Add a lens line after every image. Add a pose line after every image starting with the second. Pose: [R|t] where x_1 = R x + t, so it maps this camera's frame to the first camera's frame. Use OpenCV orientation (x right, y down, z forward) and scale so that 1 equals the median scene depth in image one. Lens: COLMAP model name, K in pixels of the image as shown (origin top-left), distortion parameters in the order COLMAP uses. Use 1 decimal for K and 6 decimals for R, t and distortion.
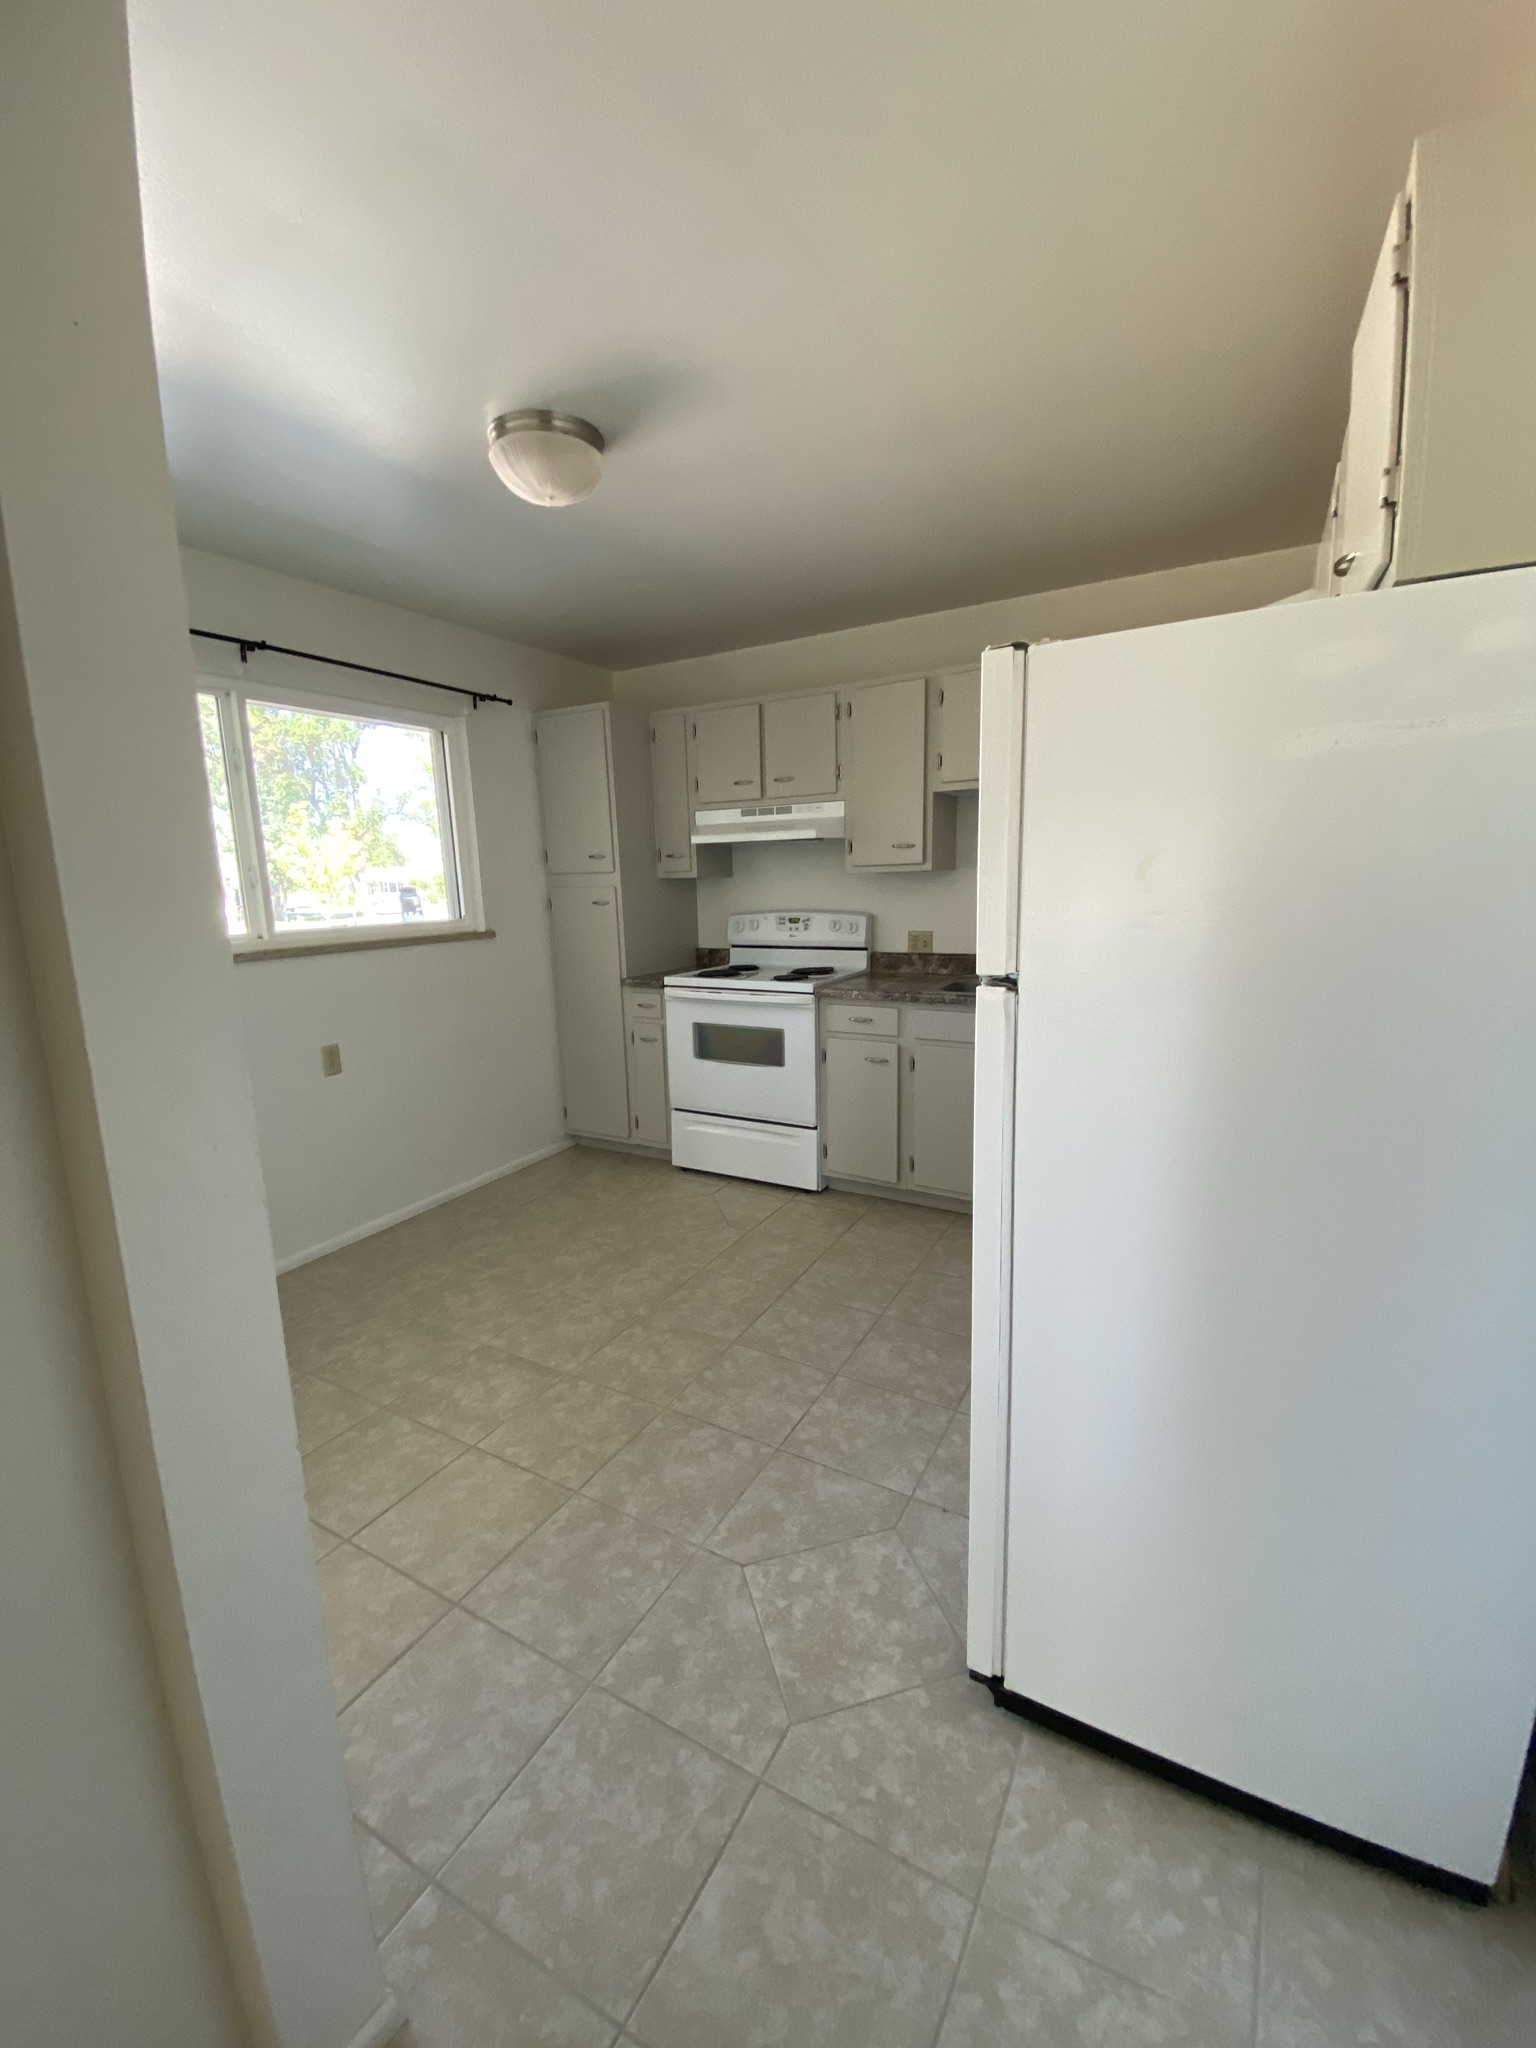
lens RADIAL K [[845.5, 0, 772.4], [0, 845.5, 1017.2], [0, 0, 1]] dist [0.039817, -0.024668]
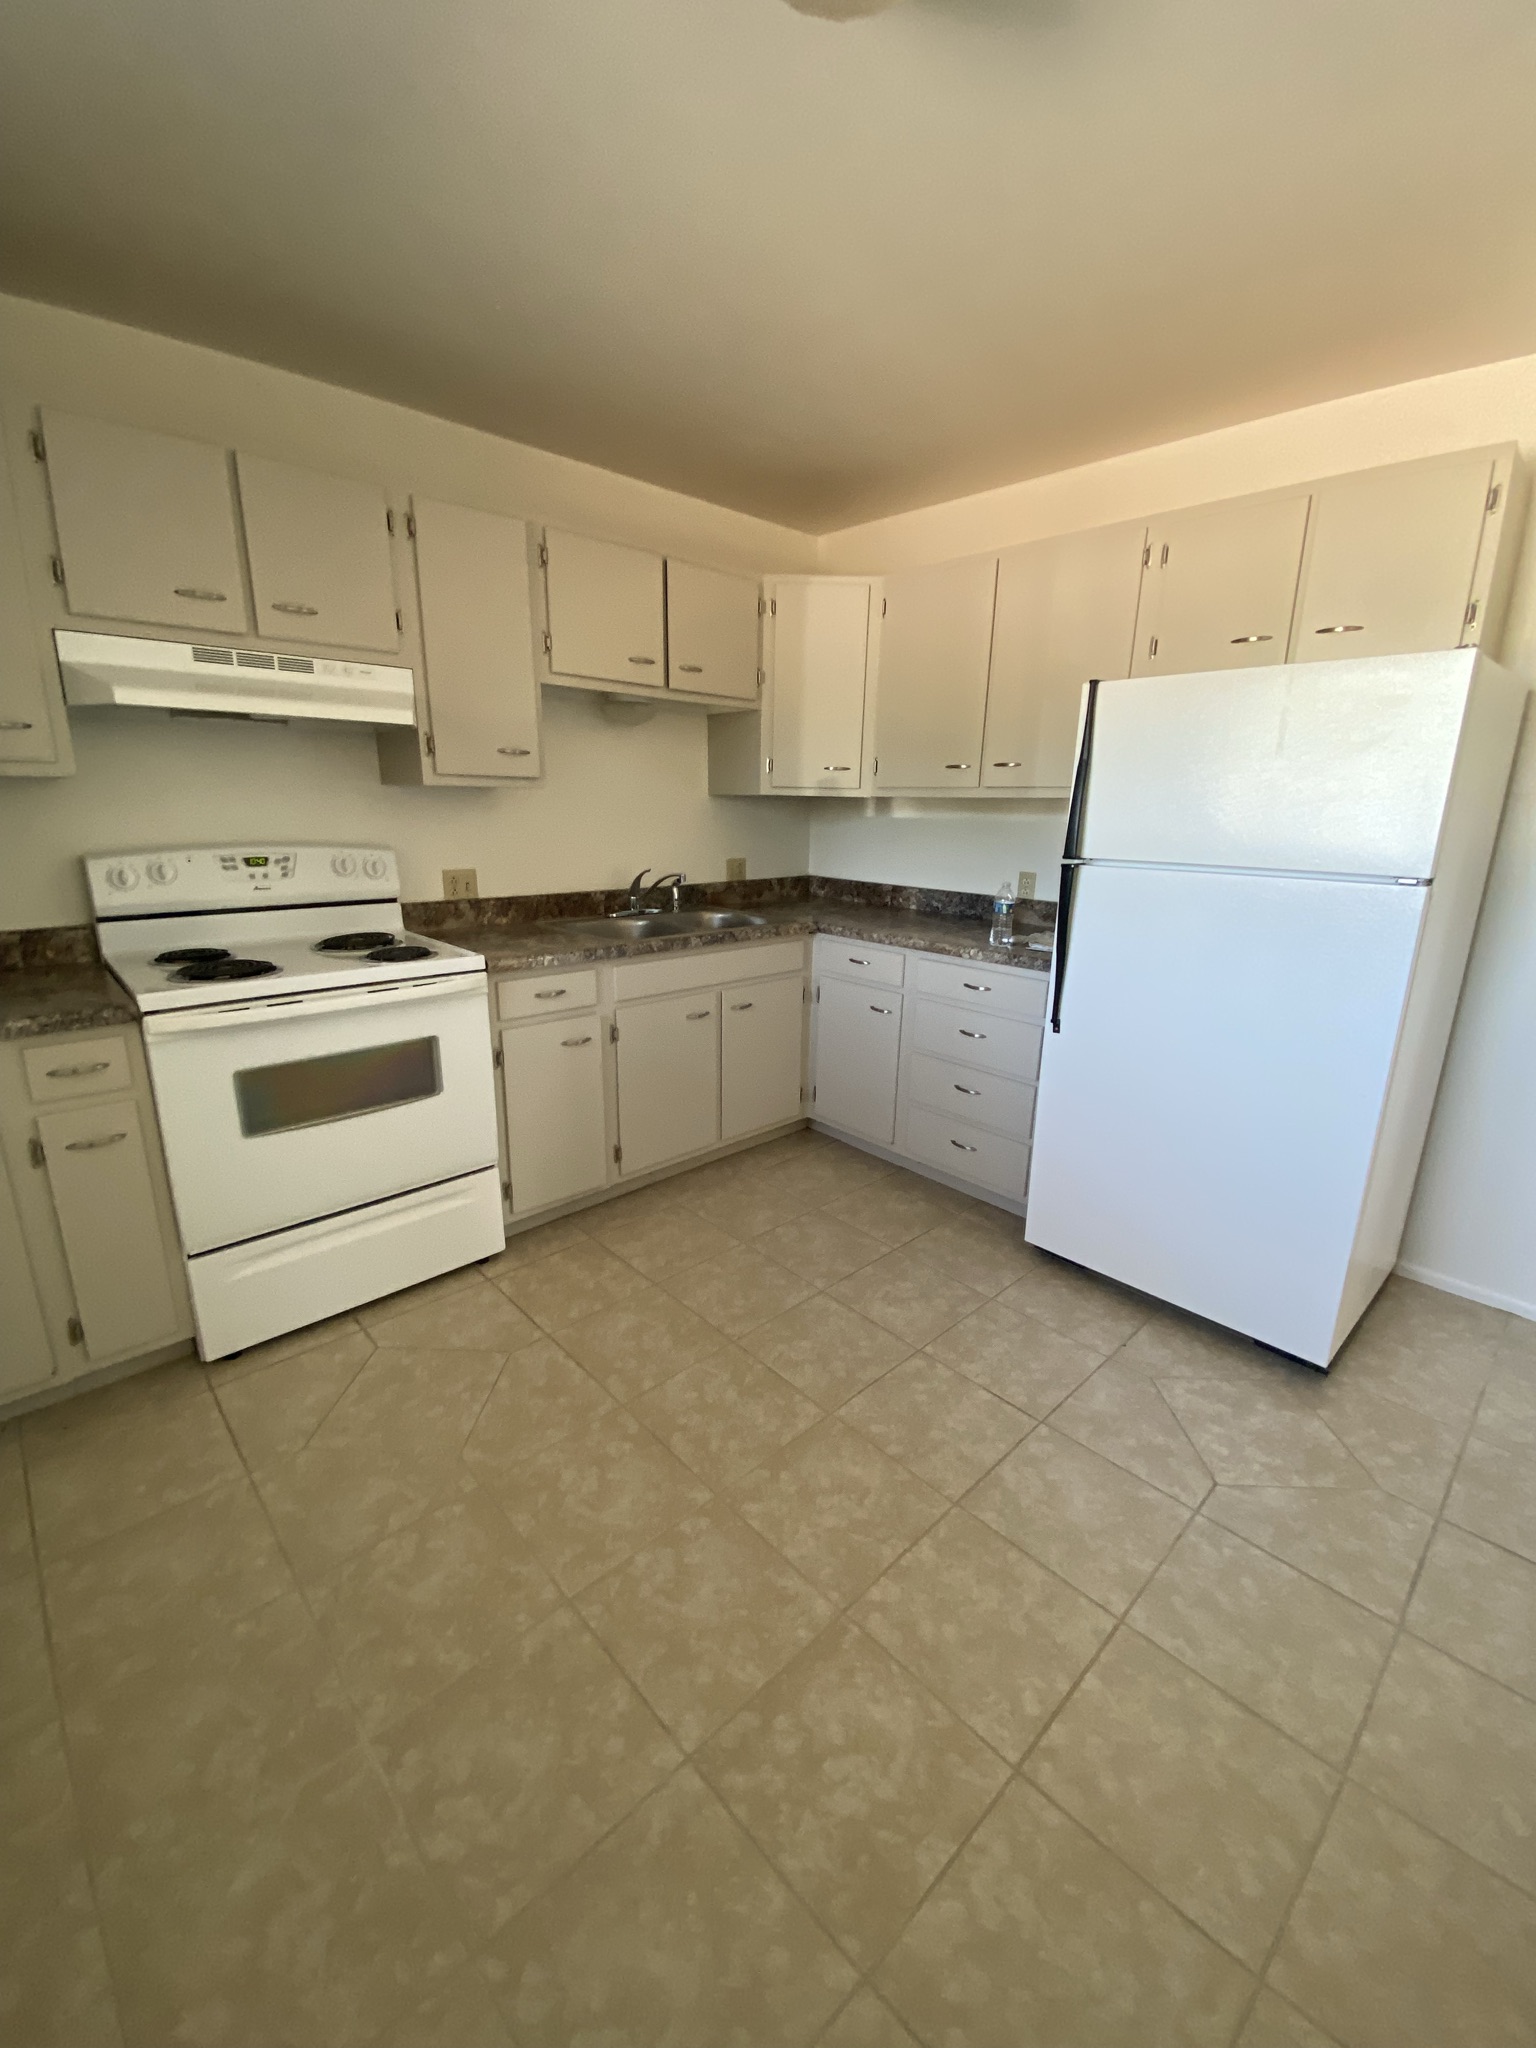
lens RADIAL K [[845.5, 0, 772.4], [0, 845.5, 1017.2], [0, 0, 1]] dist [0.039817, -0.024668]
pose [[0.278169, -0.214223, 0.936339, -0.520557], [0.129206, 0.974298, 0.184523, -0.085927], [-0.951802, 0.069652, 0.298699, 0.583853]]
